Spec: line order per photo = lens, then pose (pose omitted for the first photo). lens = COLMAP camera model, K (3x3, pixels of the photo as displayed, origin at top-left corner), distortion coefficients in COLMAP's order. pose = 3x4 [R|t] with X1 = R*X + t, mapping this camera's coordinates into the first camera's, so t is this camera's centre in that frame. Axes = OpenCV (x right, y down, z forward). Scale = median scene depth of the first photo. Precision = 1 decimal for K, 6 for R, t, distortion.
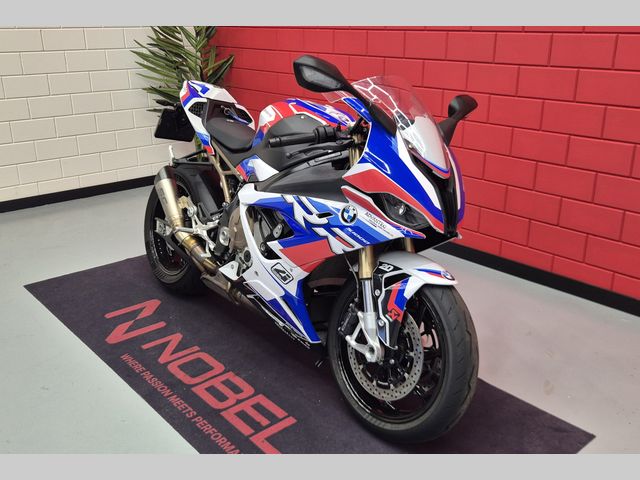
lens RADIAL K [[624.0, 0, 320.0], [0, 624.0, 240.0], [0, 0, 1]] dist [0.075312, -0.003084]
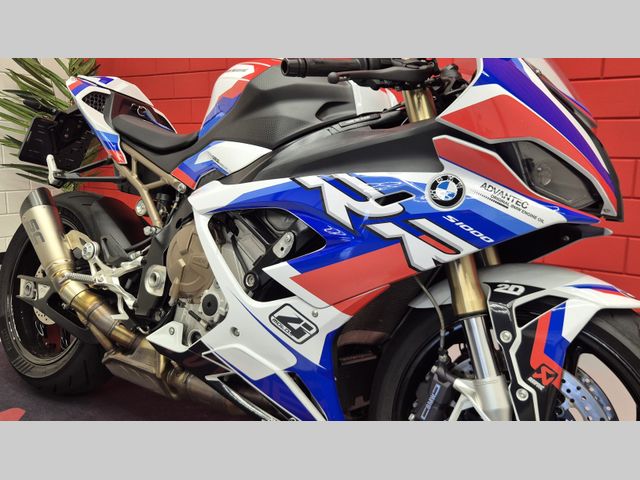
lens RADIAL K [[521.4, 0, 320.0], [0, 521.4, 240.0], [0, 0, 1]] dist [0.044617, -0.003985]
pose [[0.957769, -0.026330, 0.286332, -0.175753], [0.077124, 0.982834, -0.167599, 0.062998], [-0.277004, 0.182604, 0.943358, 0.579005]]
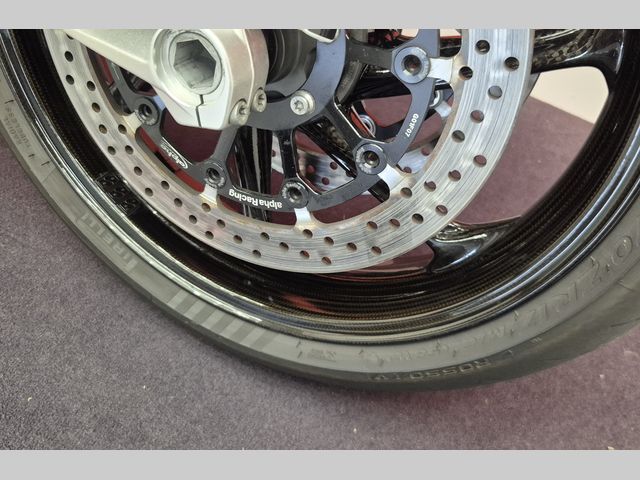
lens RADIAL K [[624.0, 0, 320.0], [0, 624.0, 240.0], [0, 0, 1]] dist [0.075312, -0.003084]
pose [[0.923608, -0.198117, 0.328174, 0.047461], [-0.016425, 0.834855, 0.550224, 0.119809], [-0.382986, -0.513582, 0.767825, 0.805482]]
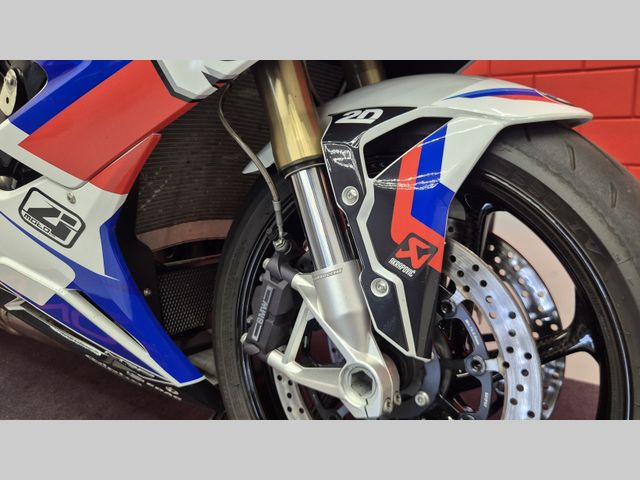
lens RADIAL K [[547.3, 0, 320.0], [0, 547.3, 240.0], [0, 0, 1]] dist [0.036140, -0.006982]
pose [[0.957361, -0.178263, 0.227336, 0.011047], [0.183742, 0.982970, -0.002996, 0.098944], [-0.222930, 0.044639, 0.973812, 0.702130]]
